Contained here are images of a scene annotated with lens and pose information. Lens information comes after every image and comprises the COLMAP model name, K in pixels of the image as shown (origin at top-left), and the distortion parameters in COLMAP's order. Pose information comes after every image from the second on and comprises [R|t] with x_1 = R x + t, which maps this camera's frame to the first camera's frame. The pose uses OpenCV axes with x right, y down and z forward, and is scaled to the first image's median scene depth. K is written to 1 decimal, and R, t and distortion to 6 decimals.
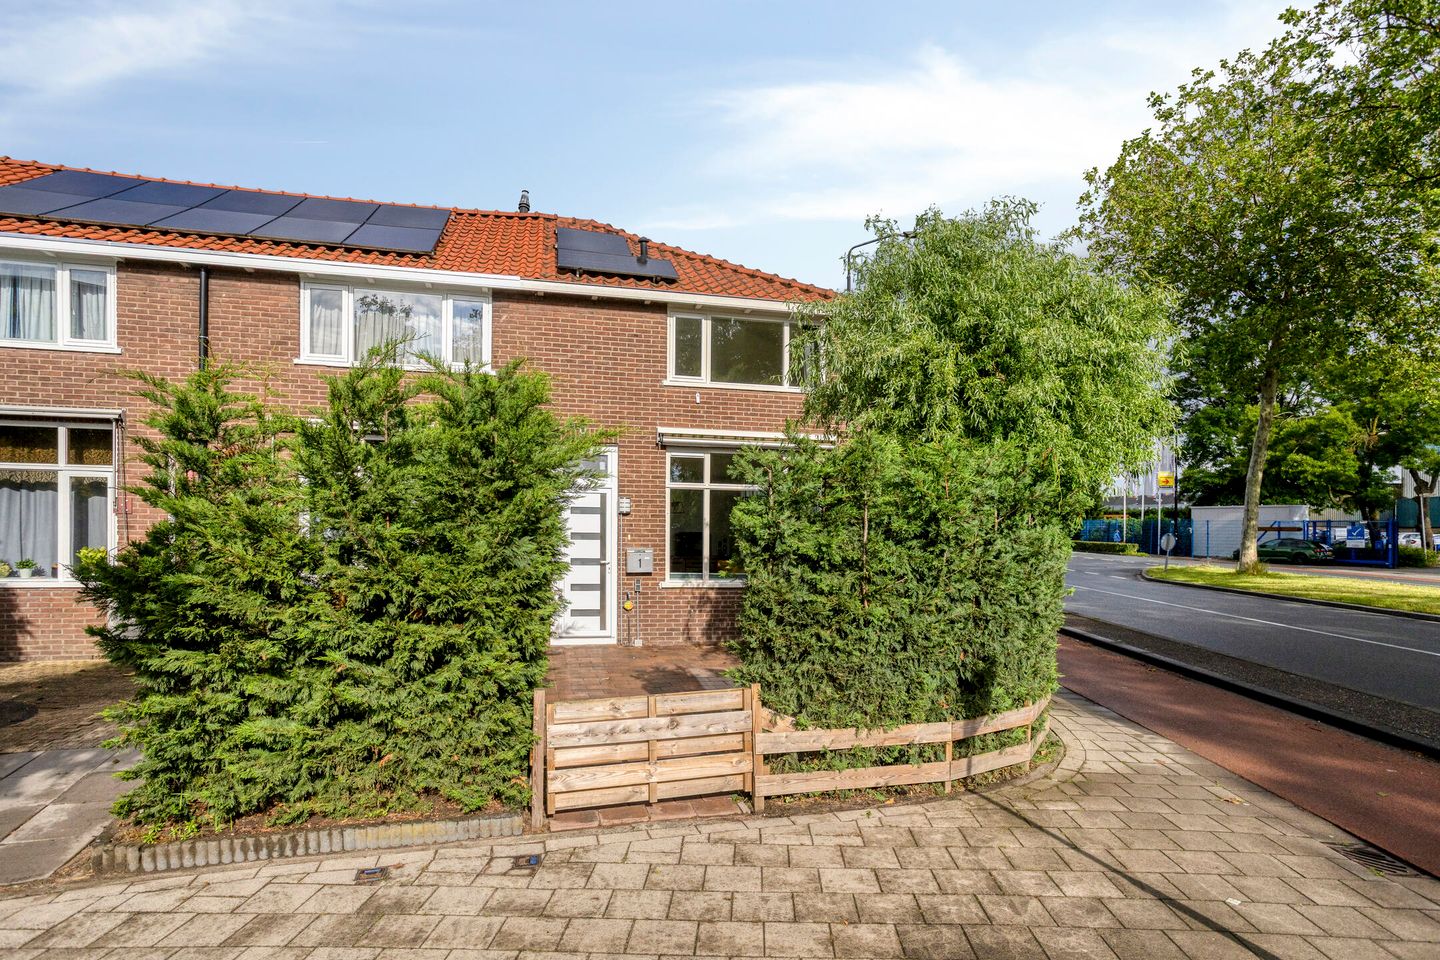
lens RADIAL K [[763.8, 0, 696.2], [0, 763.8, 523.6], [0, 0, 1]] dist [-0.043154, 0.035780]
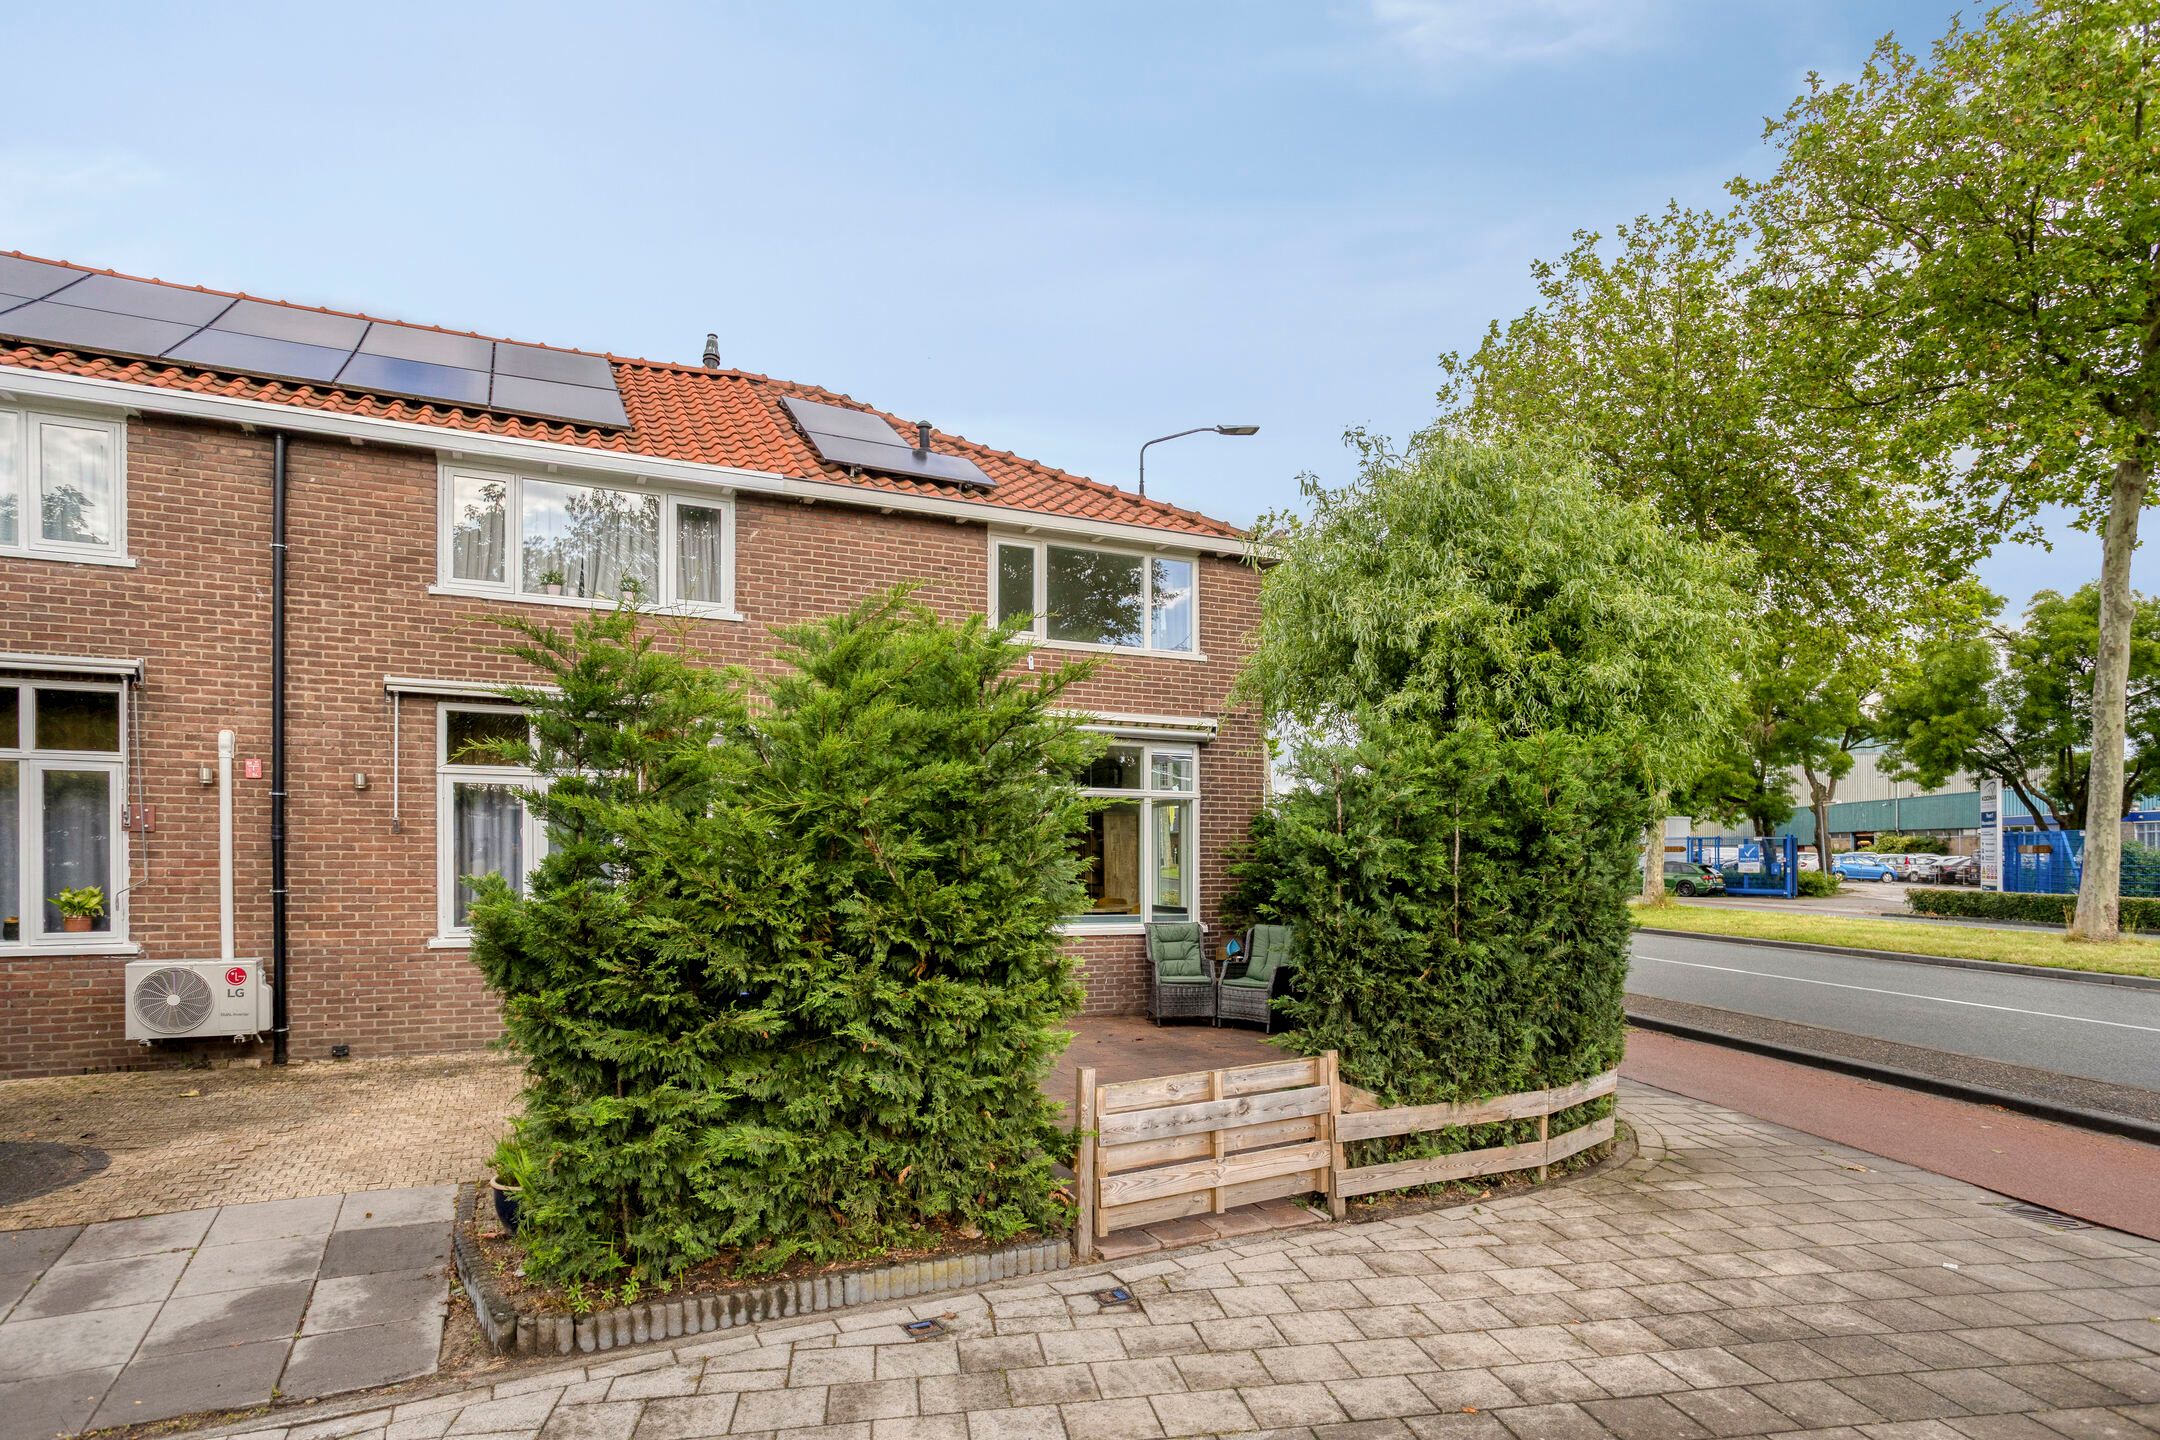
lens RADIAL K [[1183.2, 0, 998.4], [0, 1183.2, 849.0], [0, 0, 1]] dist [-0.051816, 0.053806]
pose [[0.982358, -0.006247, 0.186907, -0.408515], [0.005900, 0.999980, 0.002411, 0.003485], [-0.186919, -0.001265, 0.982375, -0.081744]]
